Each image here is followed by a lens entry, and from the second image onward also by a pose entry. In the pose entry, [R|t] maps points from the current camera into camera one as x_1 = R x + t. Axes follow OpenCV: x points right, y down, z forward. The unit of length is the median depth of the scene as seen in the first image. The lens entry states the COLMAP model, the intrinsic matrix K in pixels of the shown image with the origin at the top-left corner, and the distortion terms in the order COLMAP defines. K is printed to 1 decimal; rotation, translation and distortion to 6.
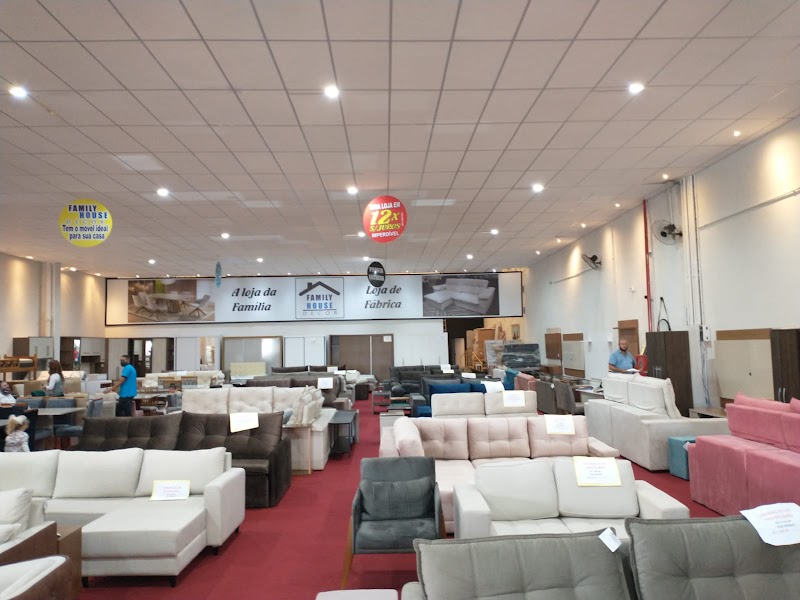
lens RADIAL K [[641.0, 0, 402.5], [0, 641.0, 294.6], [0, 0, 1]] dist [0.106912, -0.039780]
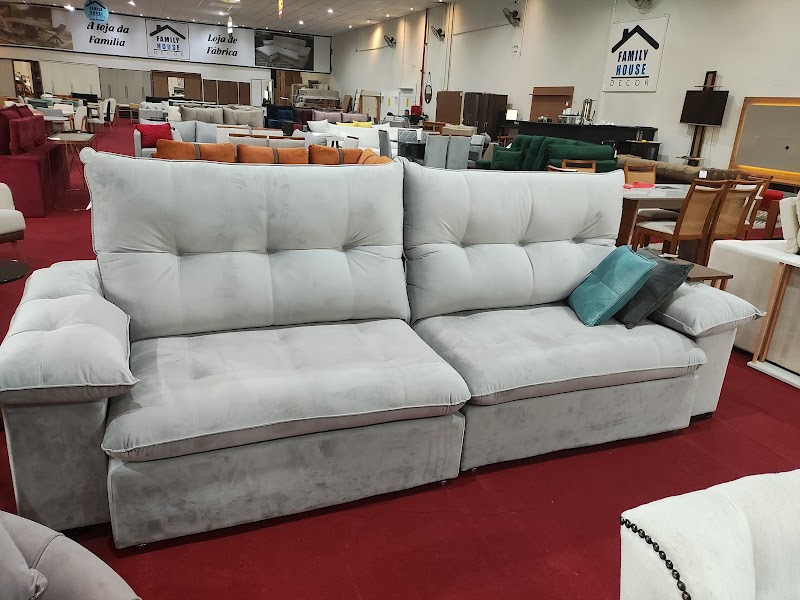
lens RADIAL K [[641.0, 0, 396.5], [0, 641.0, 297.2], [0, 0, 1]] dist [0.106912, -0.039780]
pose [[0.932532, -0.039689, 0.358899, -0.193106], [-0.095901, 0.931022, 0.352137, -0.021529], [-0.348119, -0.362798, 0.864402, -0.400600]]
